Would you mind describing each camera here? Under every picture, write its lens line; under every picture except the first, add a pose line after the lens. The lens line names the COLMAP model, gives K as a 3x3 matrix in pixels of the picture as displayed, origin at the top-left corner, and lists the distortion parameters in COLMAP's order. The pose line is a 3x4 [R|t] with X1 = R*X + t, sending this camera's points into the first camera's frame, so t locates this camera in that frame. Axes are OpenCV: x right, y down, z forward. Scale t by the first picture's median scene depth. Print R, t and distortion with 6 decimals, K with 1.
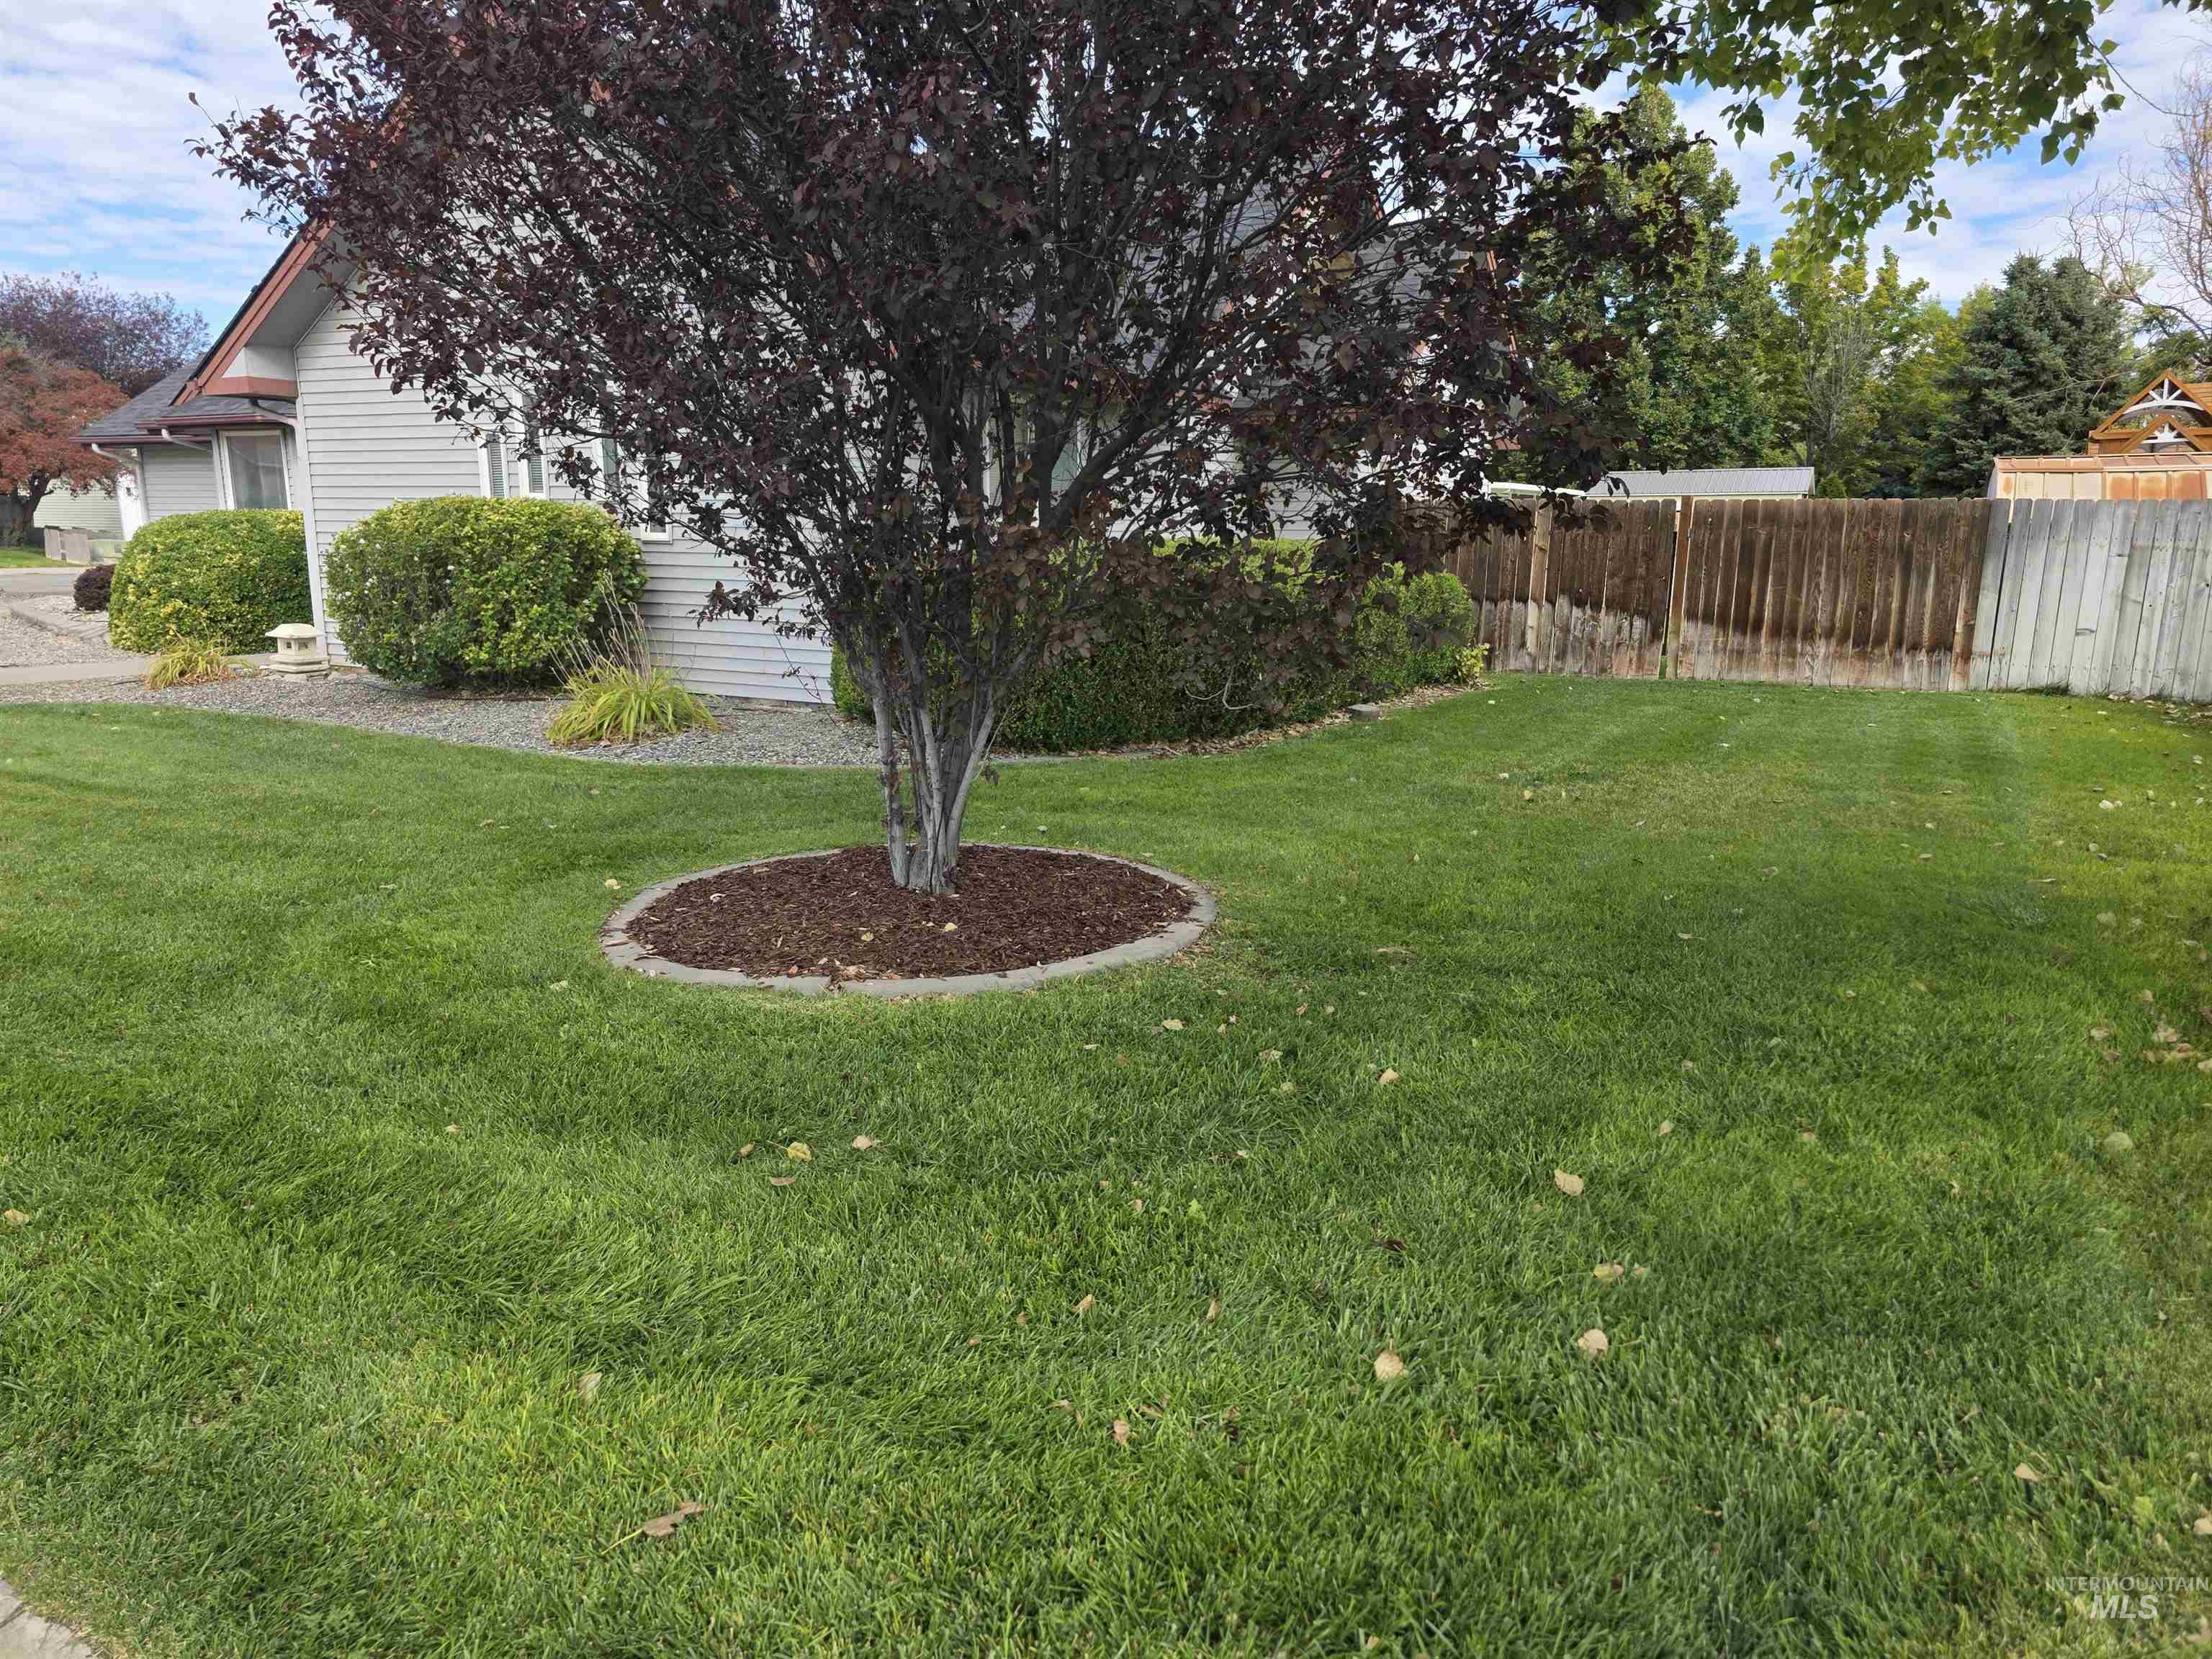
lens RADIAL K [[1474.1, 0, 1115.7], [0, 1474.1, 822.0], [0, 0, 1]] dist [0.030828, -0.032431]
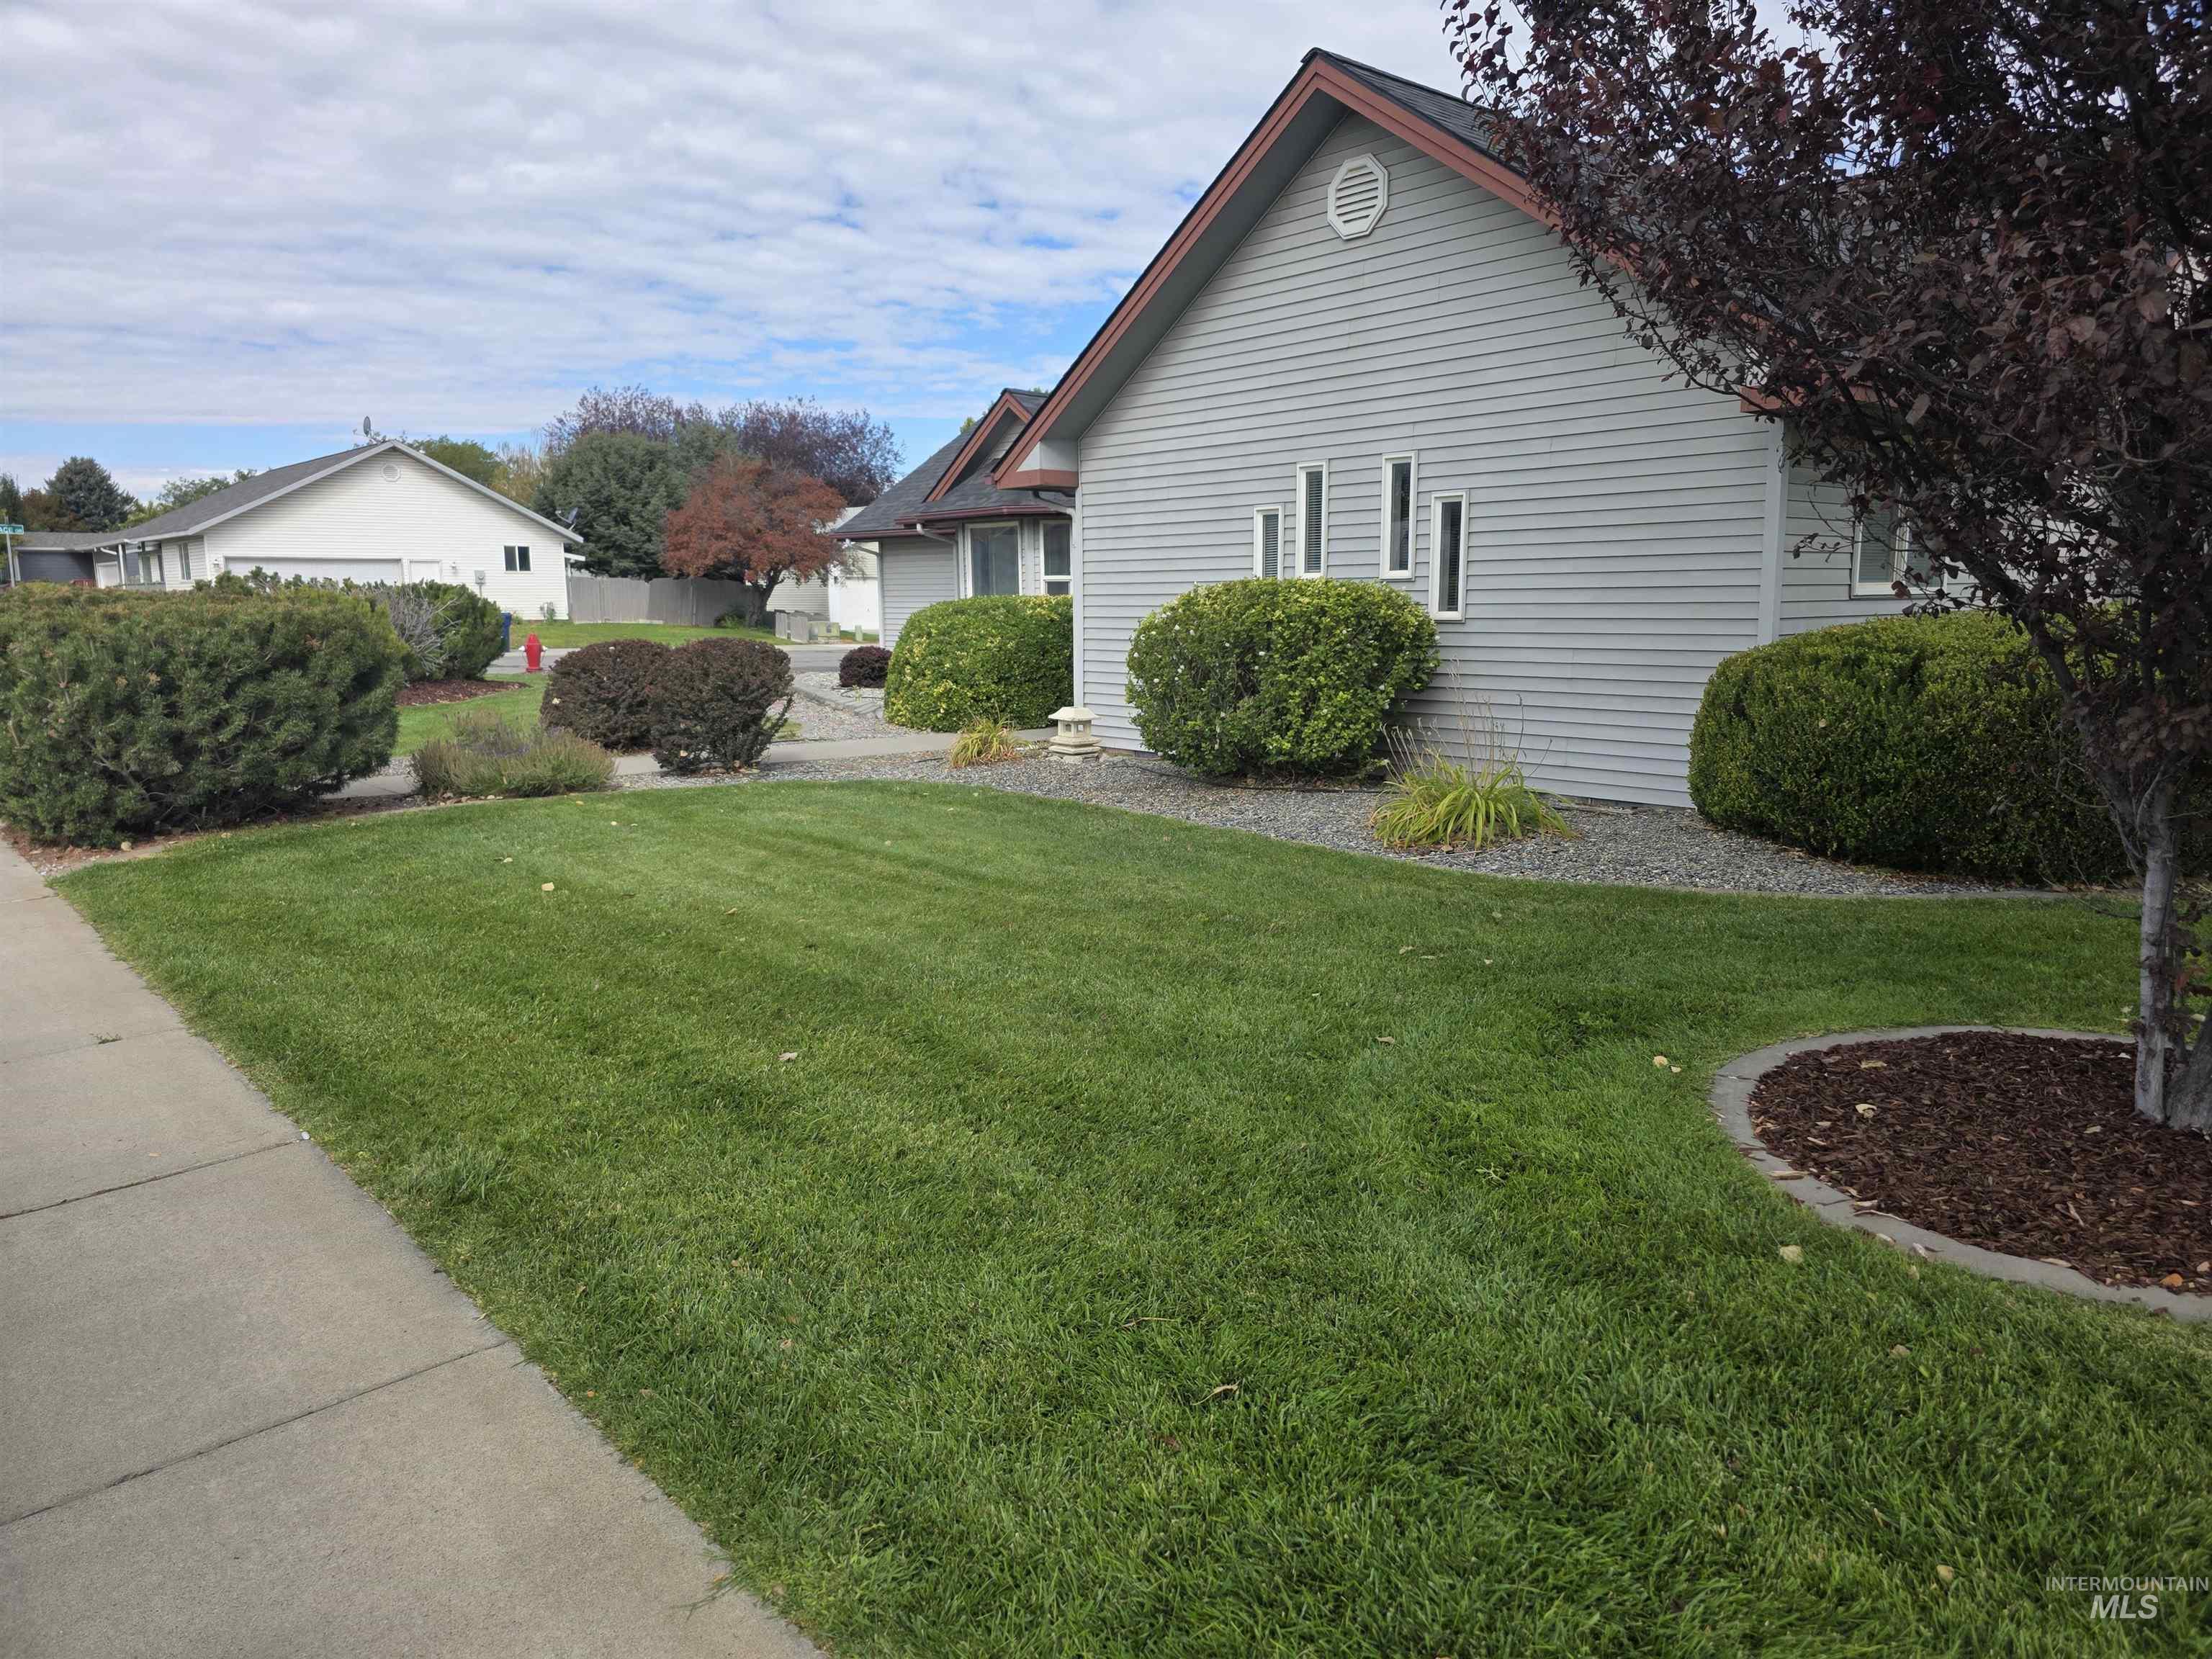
lens RADIAL K [[1474.1, 0, 1107.2], [0, 1474.1, 846.9], [0, 0, 1]] dist [0.030828, -0.032431]
pose [[0.926088, 0.043751, -0.374762, -0.165855], [-0.054530, 0.998346, -0.018200, -0.022103], [0.373346, 0.037291, 0.926942, 0.076996]]
